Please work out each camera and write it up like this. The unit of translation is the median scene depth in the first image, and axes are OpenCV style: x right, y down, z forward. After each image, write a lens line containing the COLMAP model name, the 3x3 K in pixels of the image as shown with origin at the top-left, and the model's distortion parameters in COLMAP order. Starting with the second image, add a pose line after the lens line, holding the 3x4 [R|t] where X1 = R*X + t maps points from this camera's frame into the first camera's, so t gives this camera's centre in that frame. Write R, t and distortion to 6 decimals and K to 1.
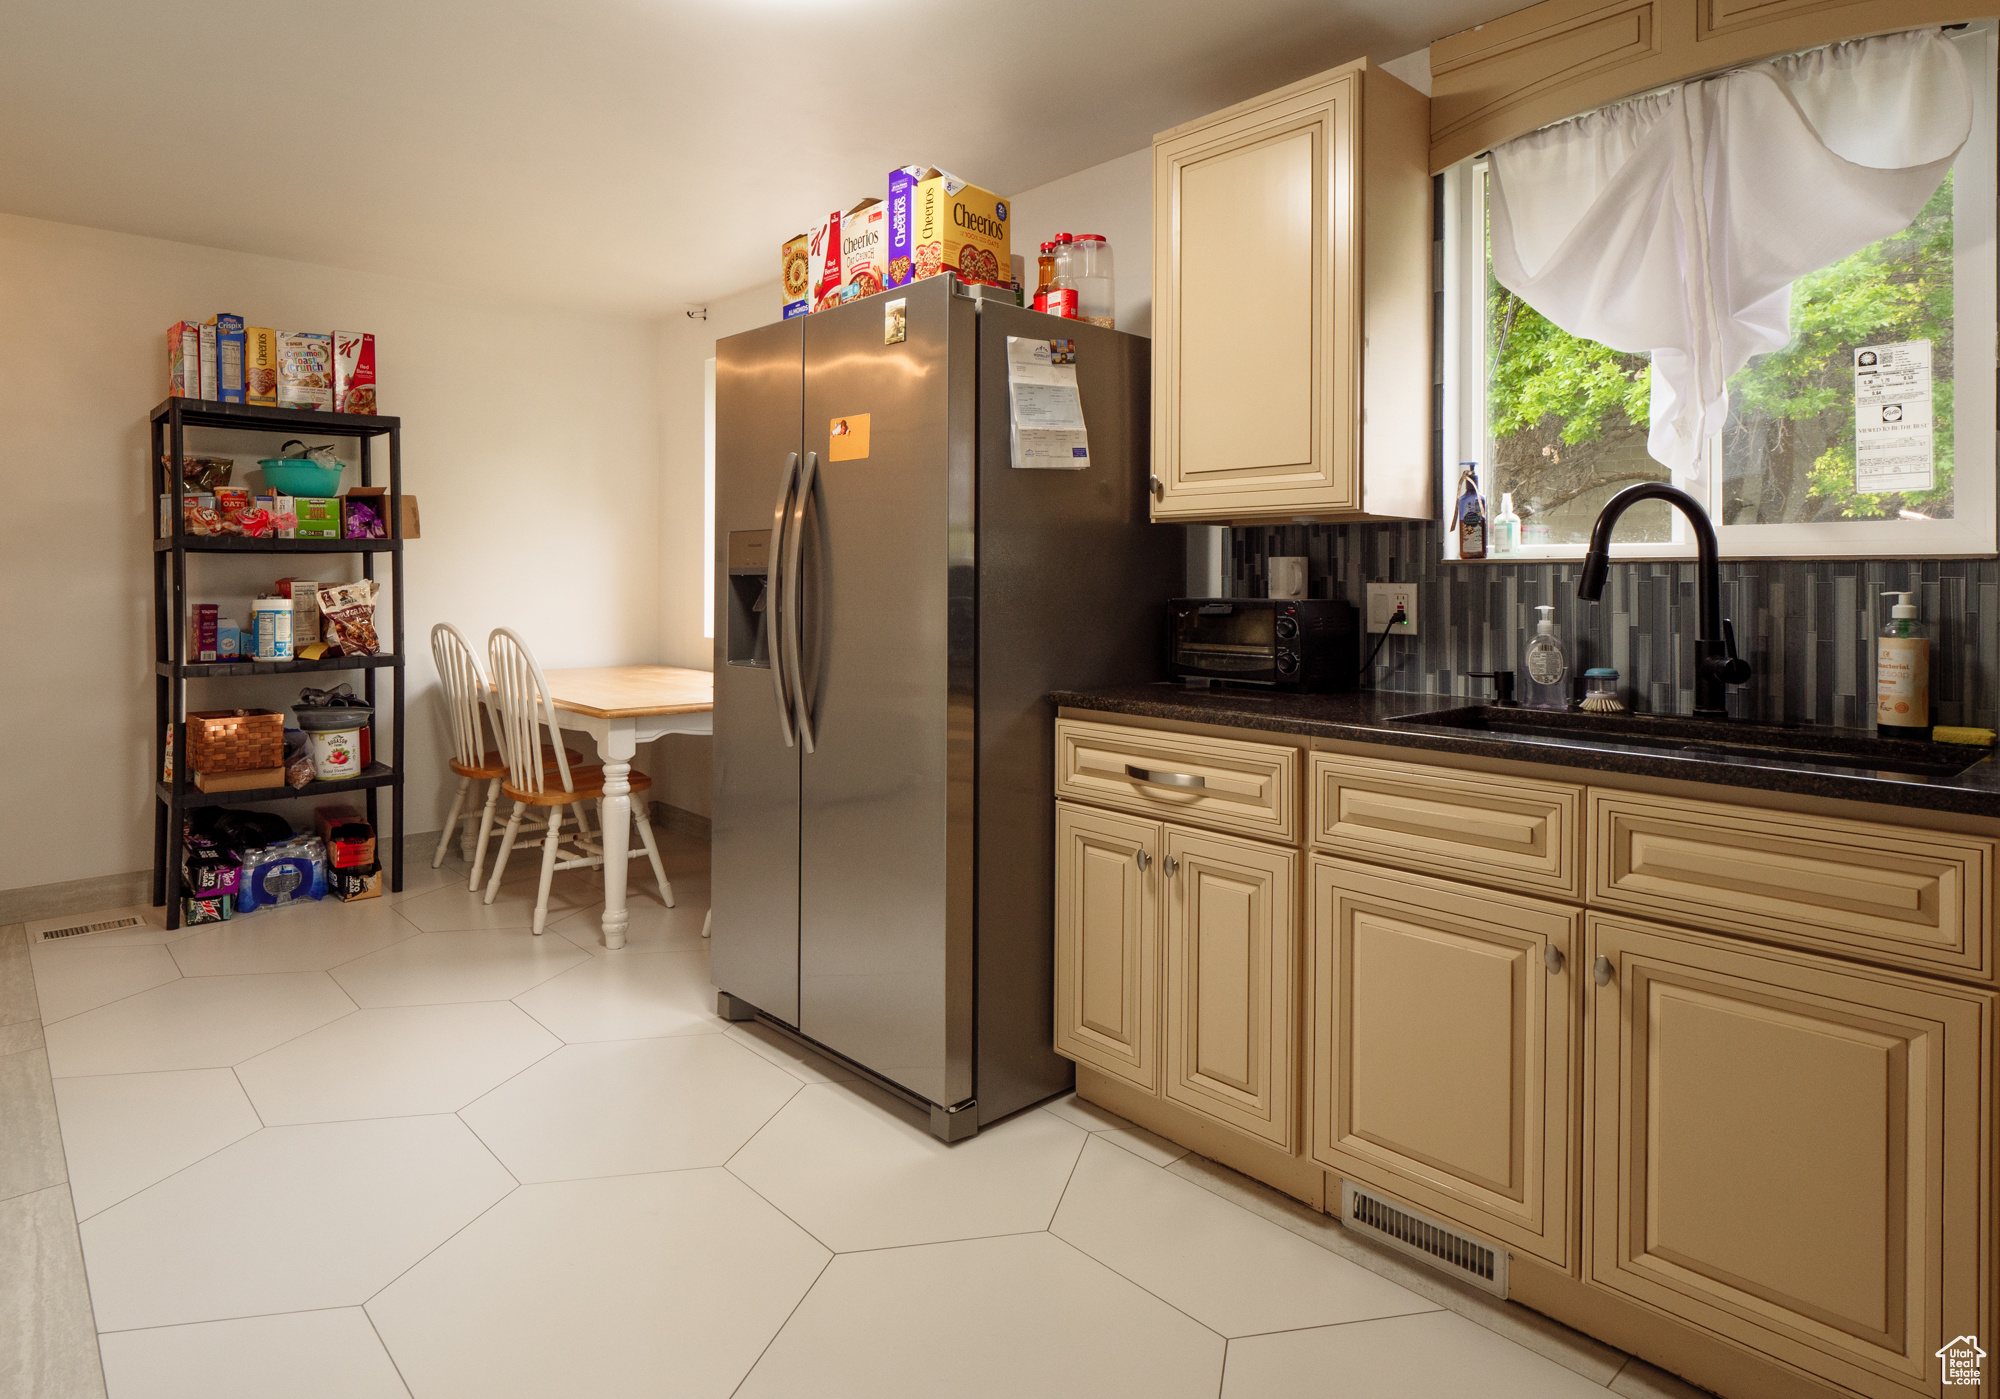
lens RADIAL K [[1079.0, 0, 1000.0], [0, 1079.0, 699.5], [0, 0, 1]] dist [0.001214, 0.000099]
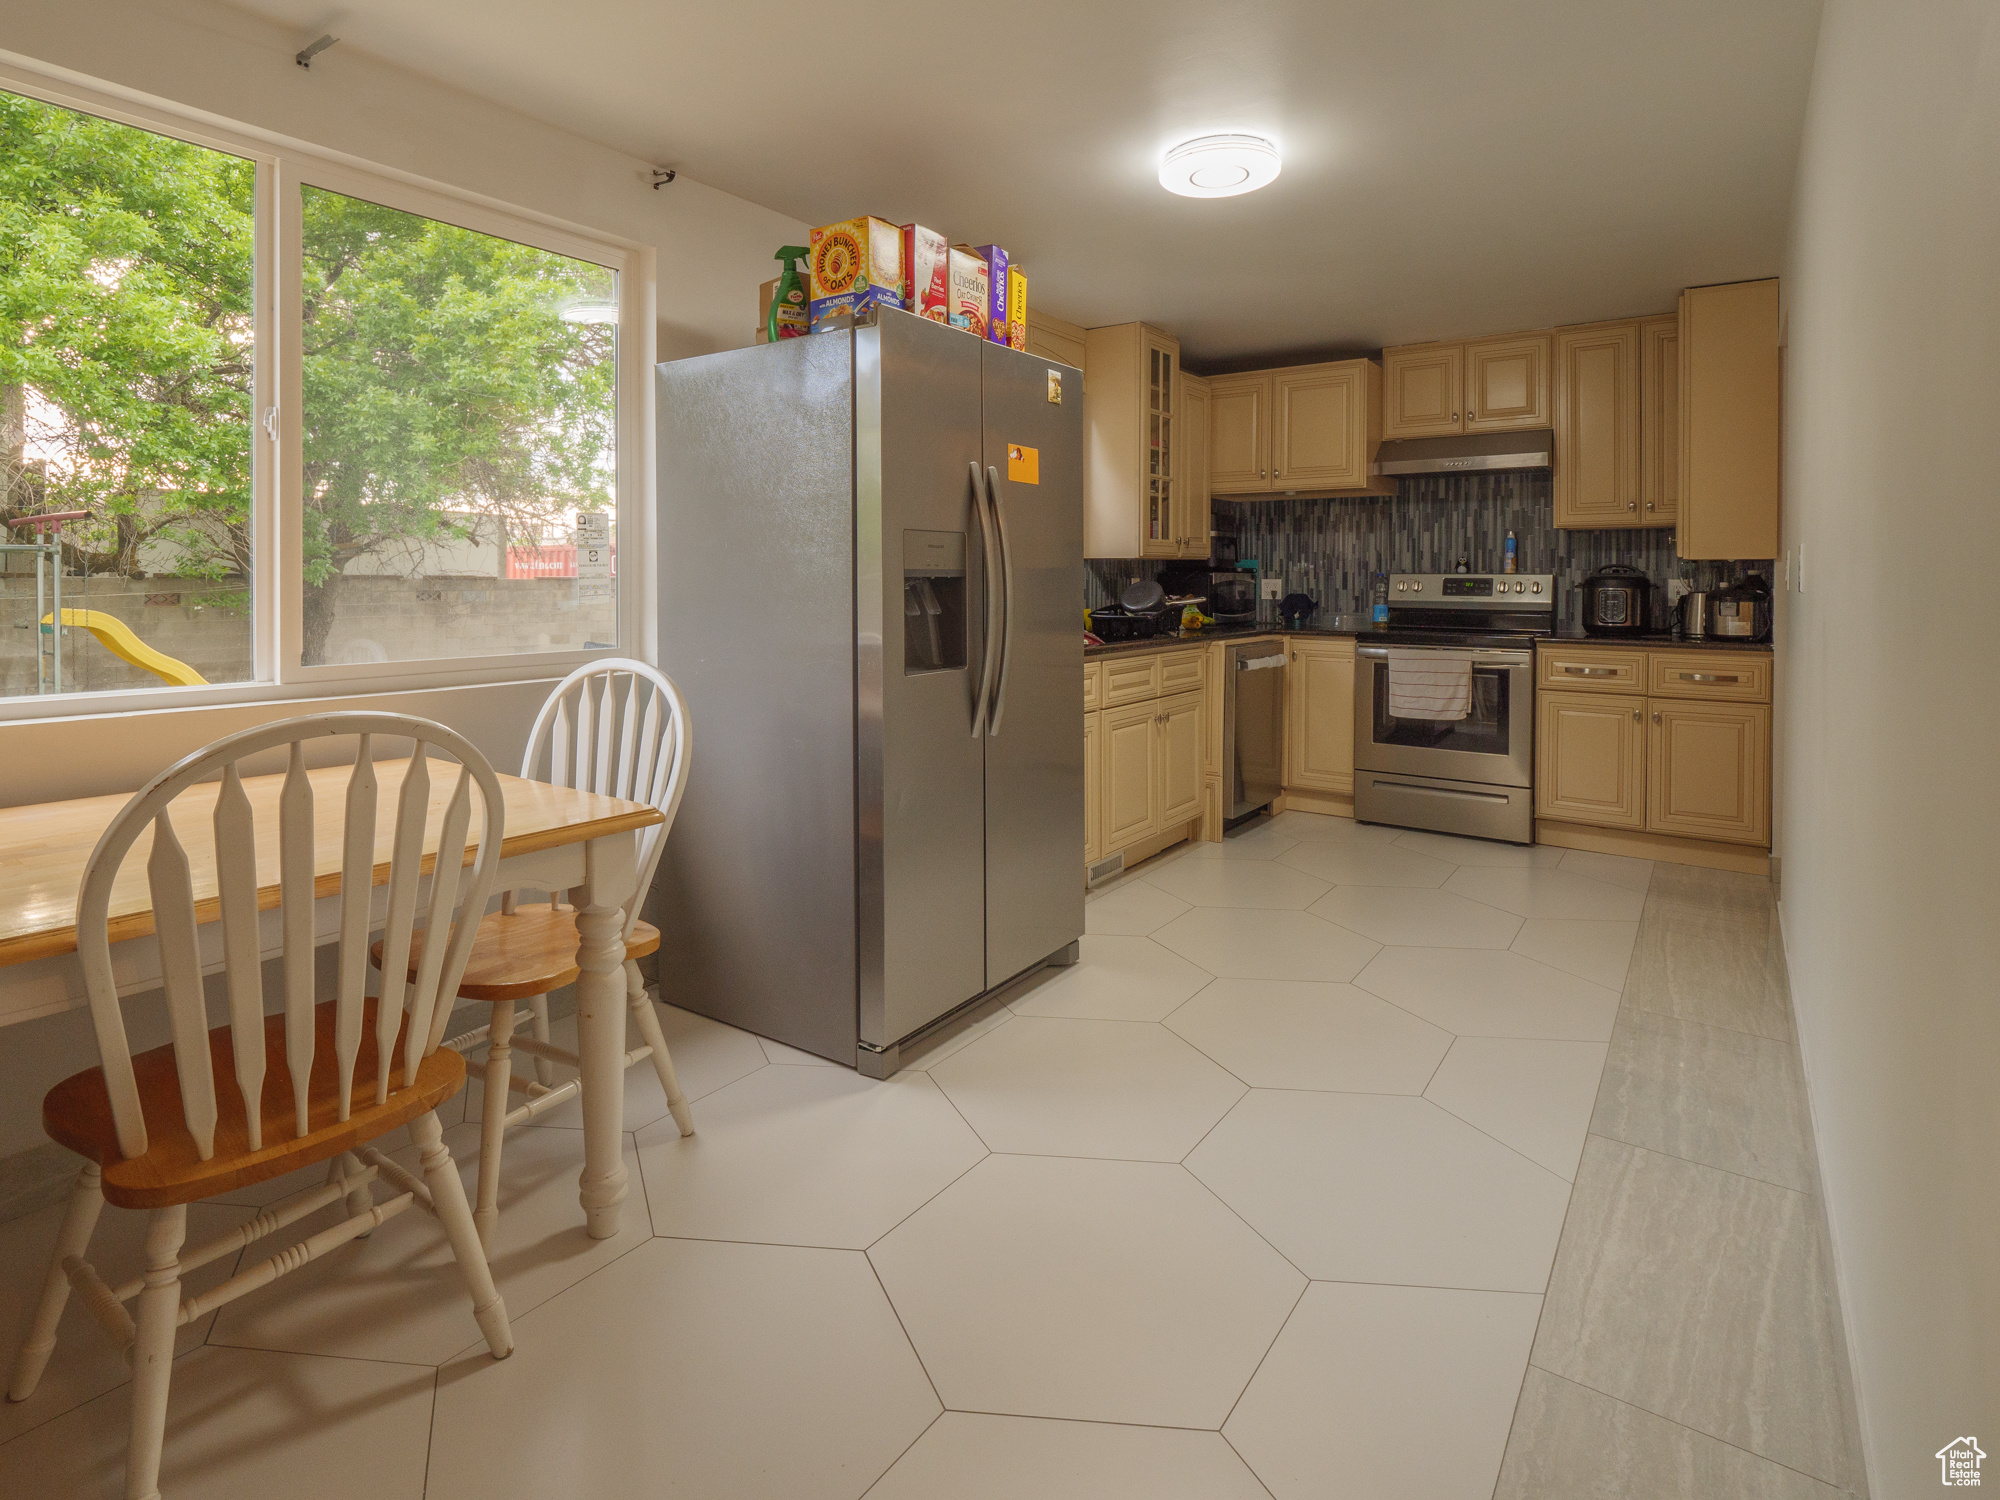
lens RADIAL K [[1026.1, 0, 1000.0], [0, 1026.1, 750.0], [0, 0, 1]] dist [-0.000723, -0.000059]
pose [[-0.190734, -0.167468, 0.967251, -1.302304], [0.111789, 0.975225, 0.190893, -0.149719], [-0.975256, 0.144538, -0.167287, 1.254521]]
